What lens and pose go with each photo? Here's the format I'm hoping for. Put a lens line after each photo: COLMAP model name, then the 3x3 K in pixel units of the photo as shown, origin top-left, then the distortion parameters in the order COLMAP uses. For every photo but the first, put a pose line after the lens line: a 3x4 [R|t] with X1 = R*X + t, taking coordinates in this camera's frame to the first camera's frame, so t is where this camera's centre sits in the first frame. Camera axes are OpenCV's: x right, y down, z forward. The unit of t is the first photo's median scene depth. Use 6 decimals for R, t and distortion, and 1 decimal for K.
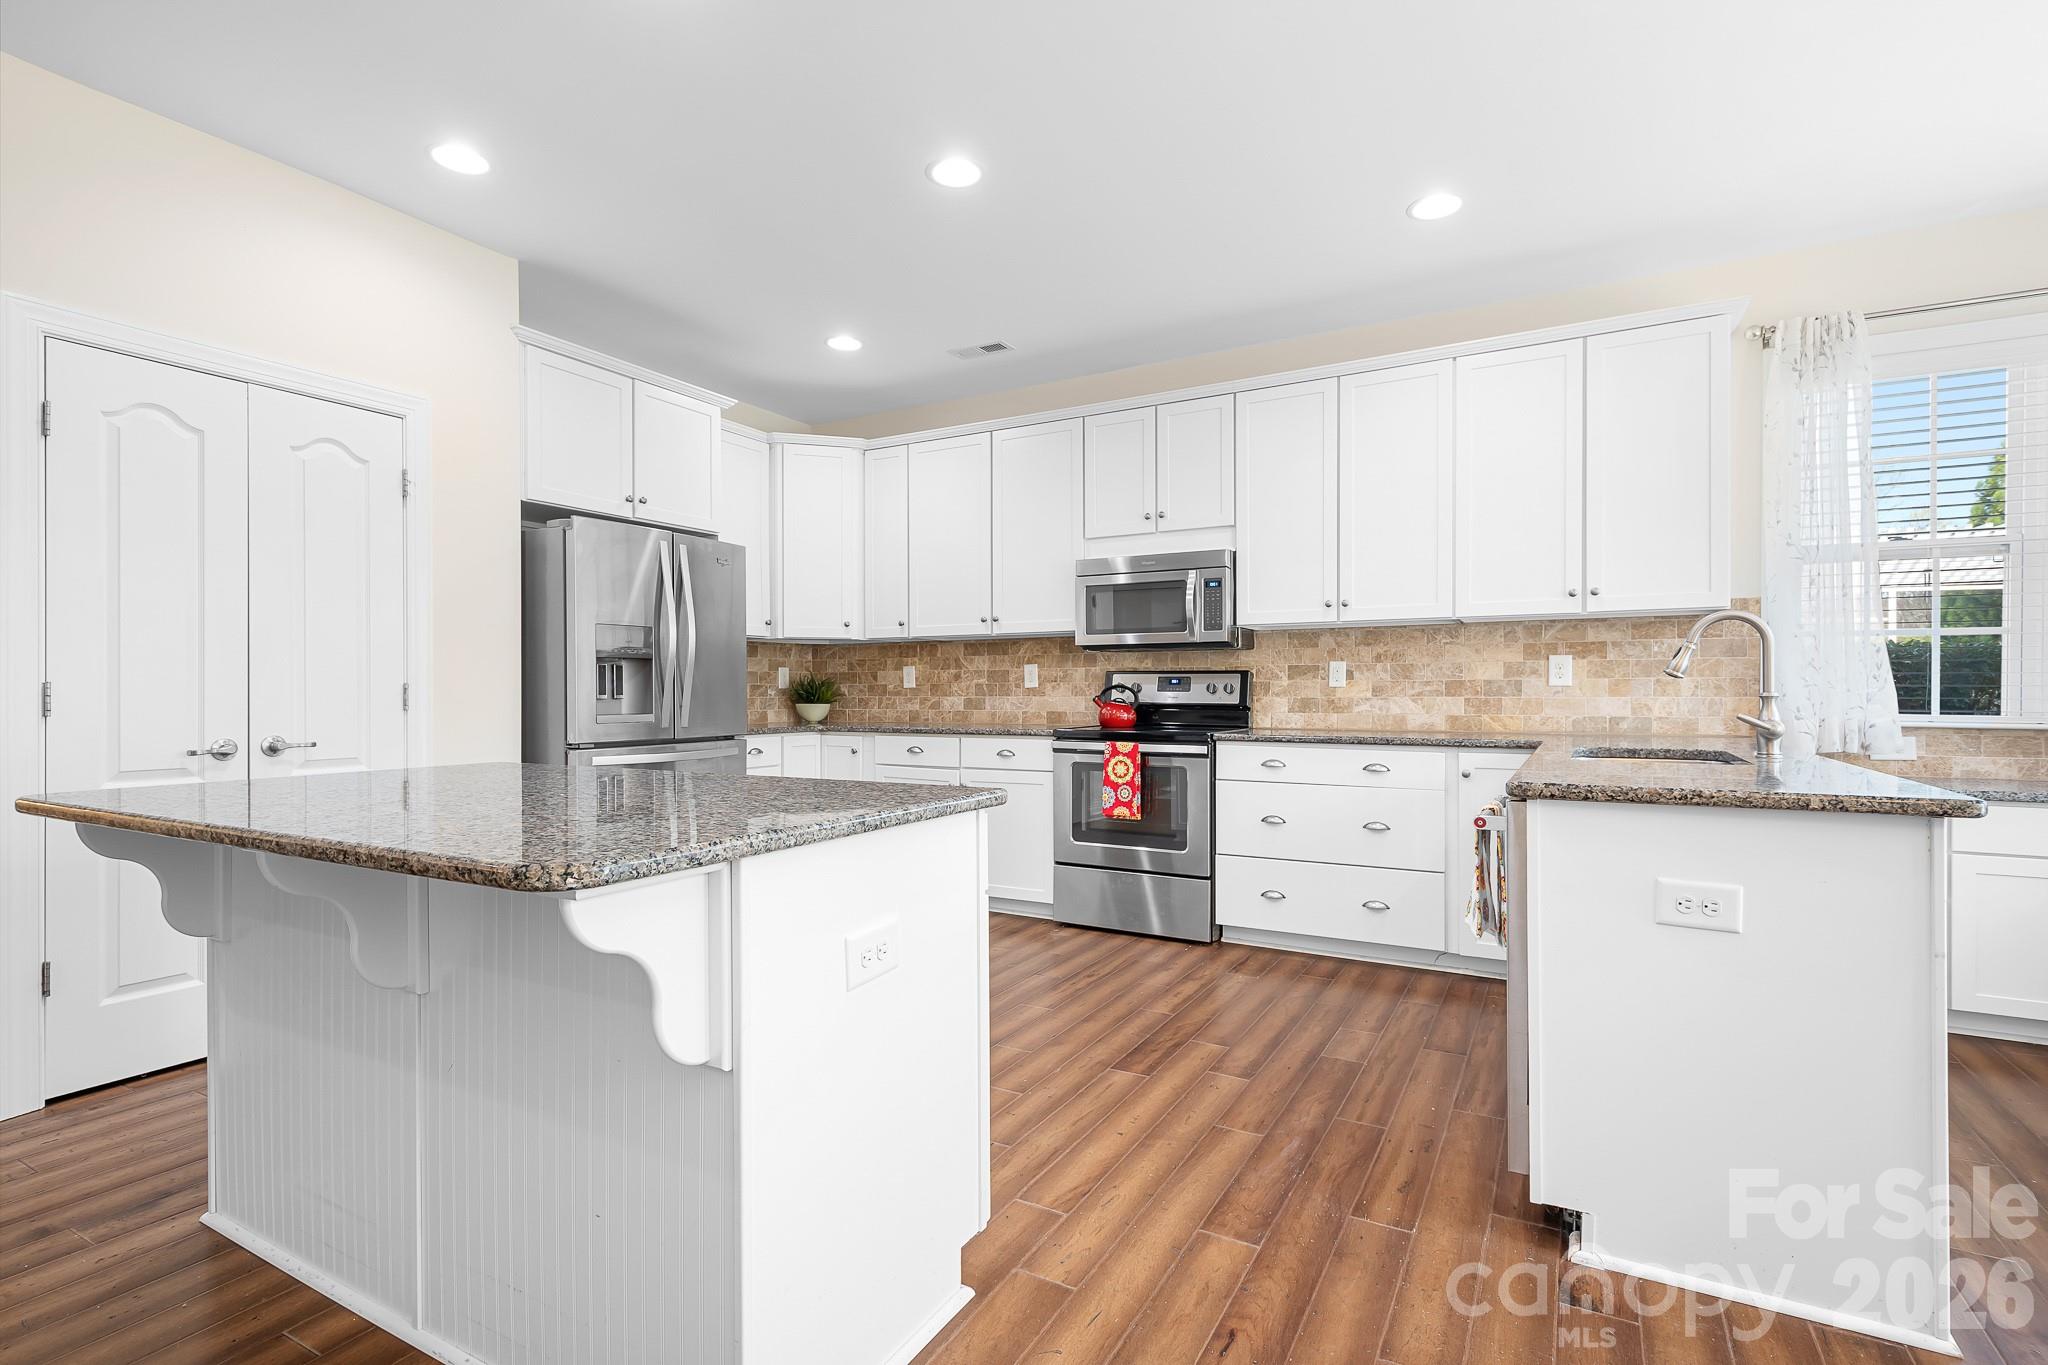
lens RADIAL K [[959.8, 0, 1023.2], [0, 959.8, 696.0], [0, 0, 1]] dist [0.001470, -0.000060]
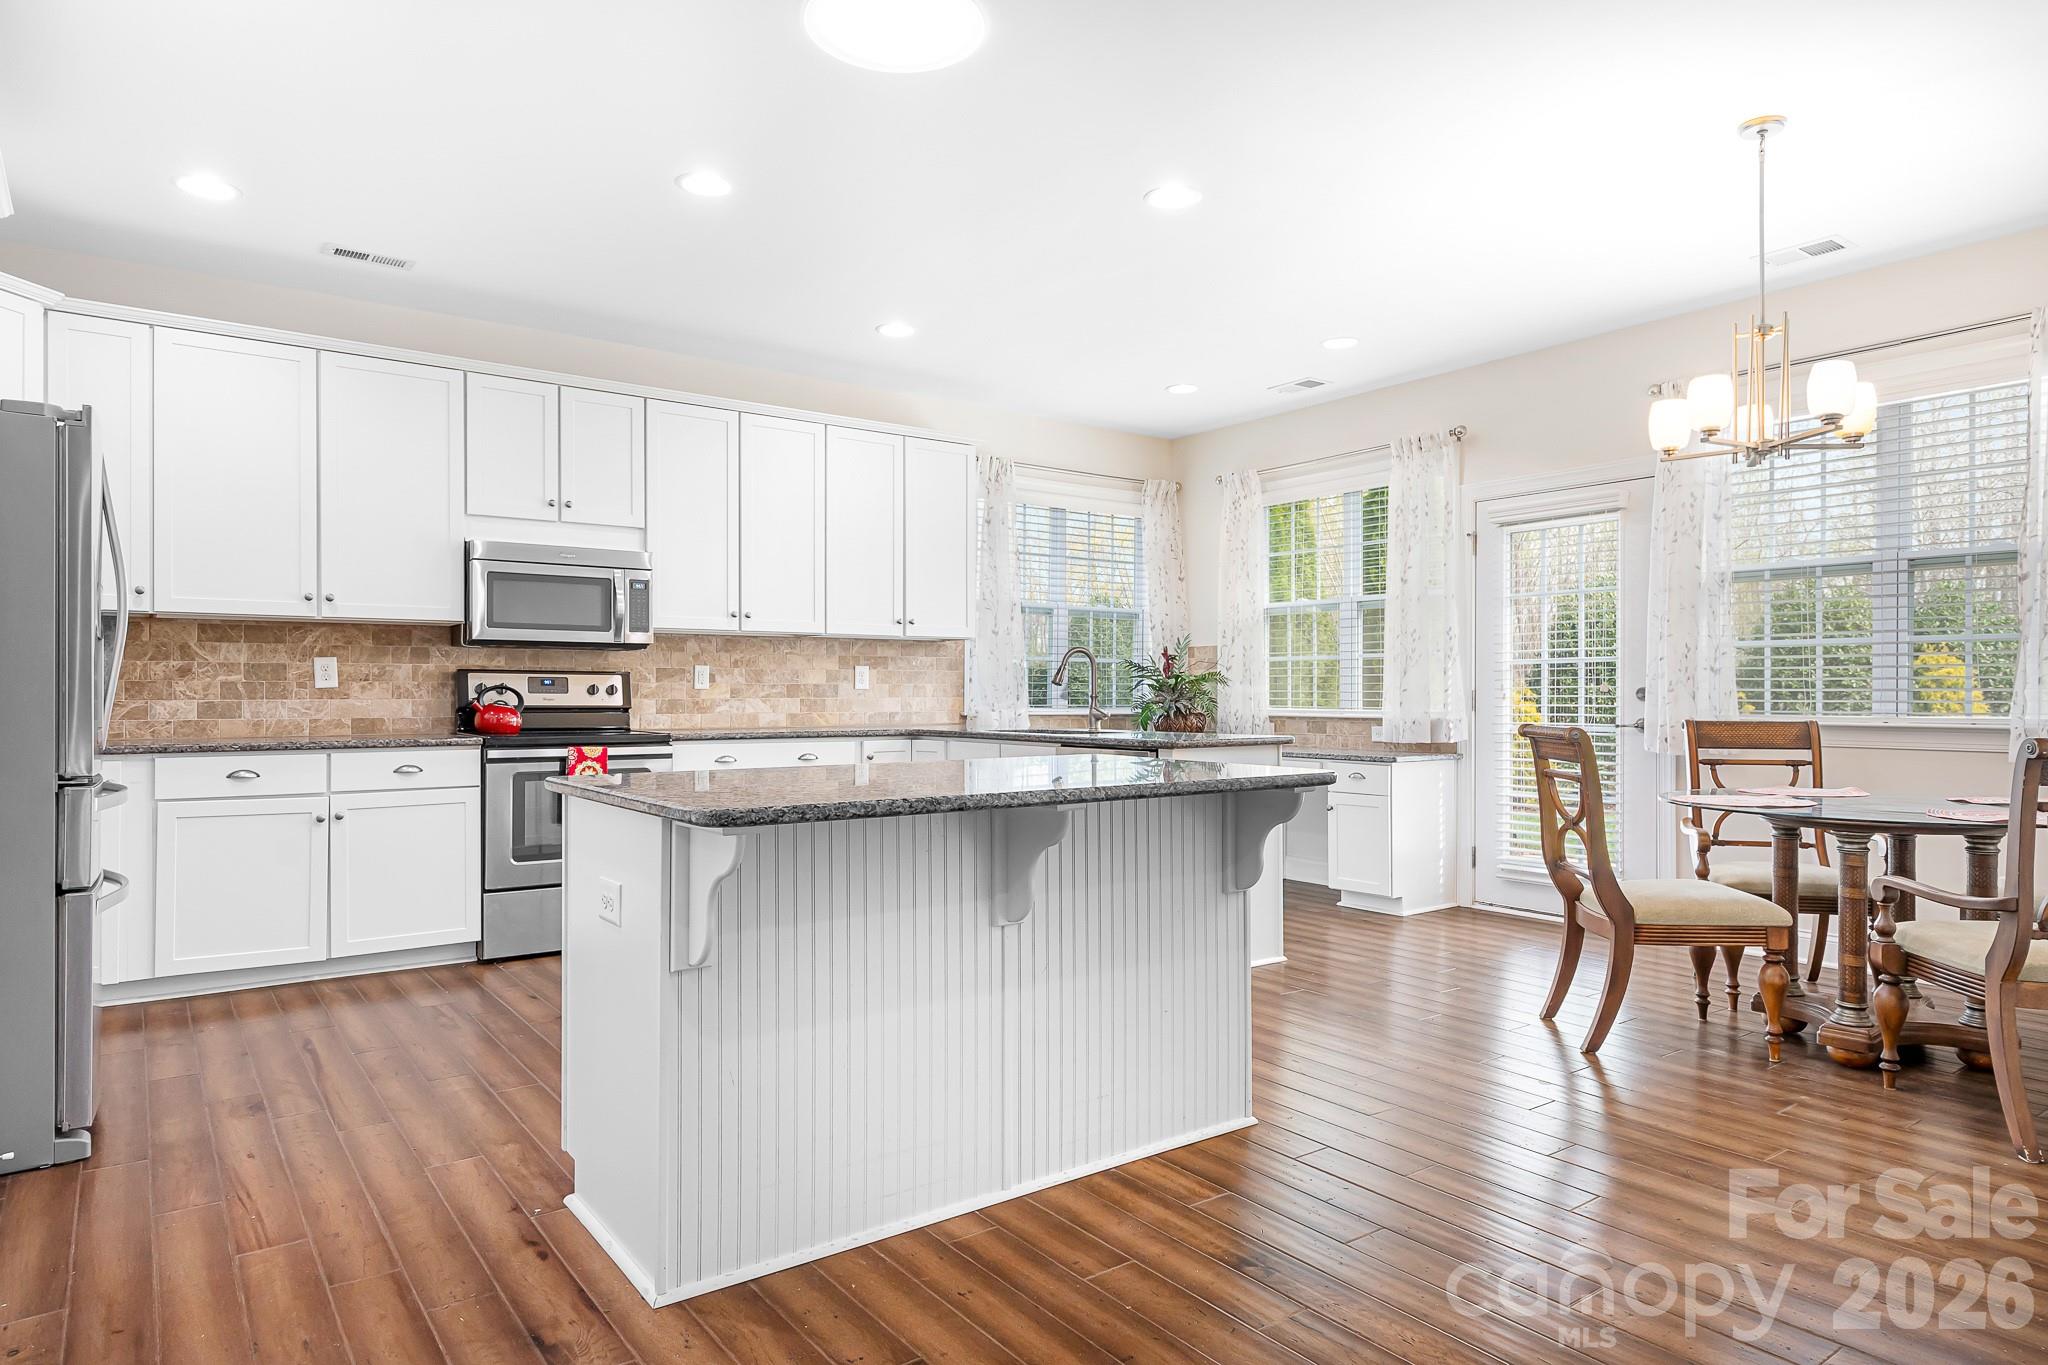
lens RADIAL K [[1208.1, 0, 1016.0], [0, 1208.1, 690.0], [0, 0, 1]] dist [0.007601, -0.008961]
pose [[0.415827, 0.003663, 0.909436, -0.759623], [0.002941, 0.999981, -0.005373, -0.000119], [-0.909439, 0.004909, 0.415808, 0.114296]]
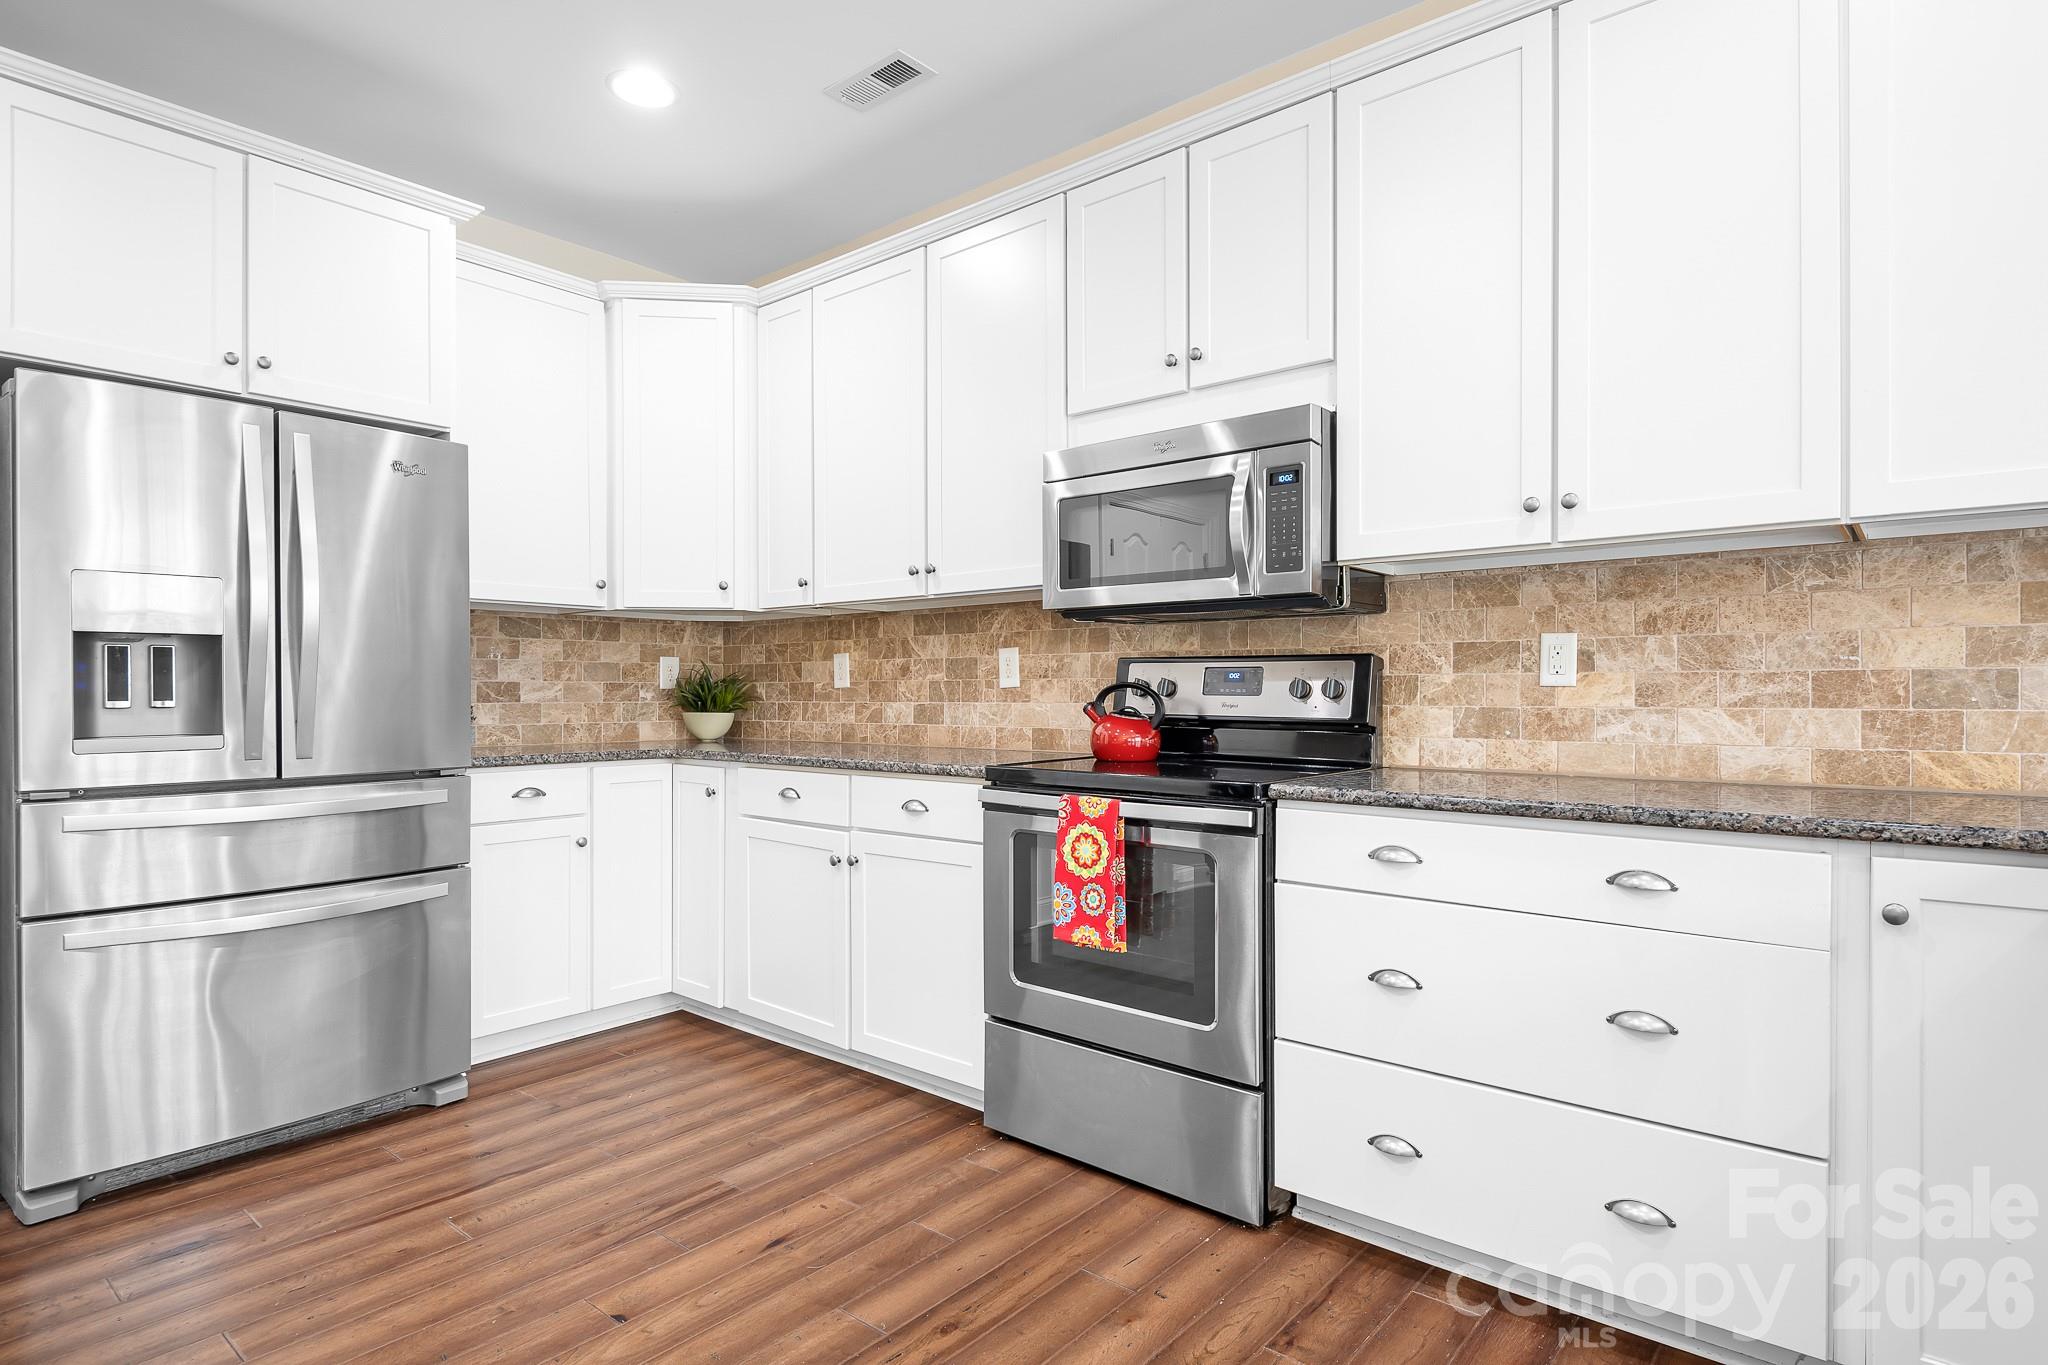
lens RADIAL K [[1081.9, 0, 1022.1], [0, 1081.9, 692.4], [0, 0, 1]] dist [0.010912, -0.008743]
pose [[0.983720, 0.000982, -0.179705, 0.159786], [-0.001812, 0.999988, -0.004455, -0.003291], [0.179698, 0.004708, 0.983711, 0.414574]]
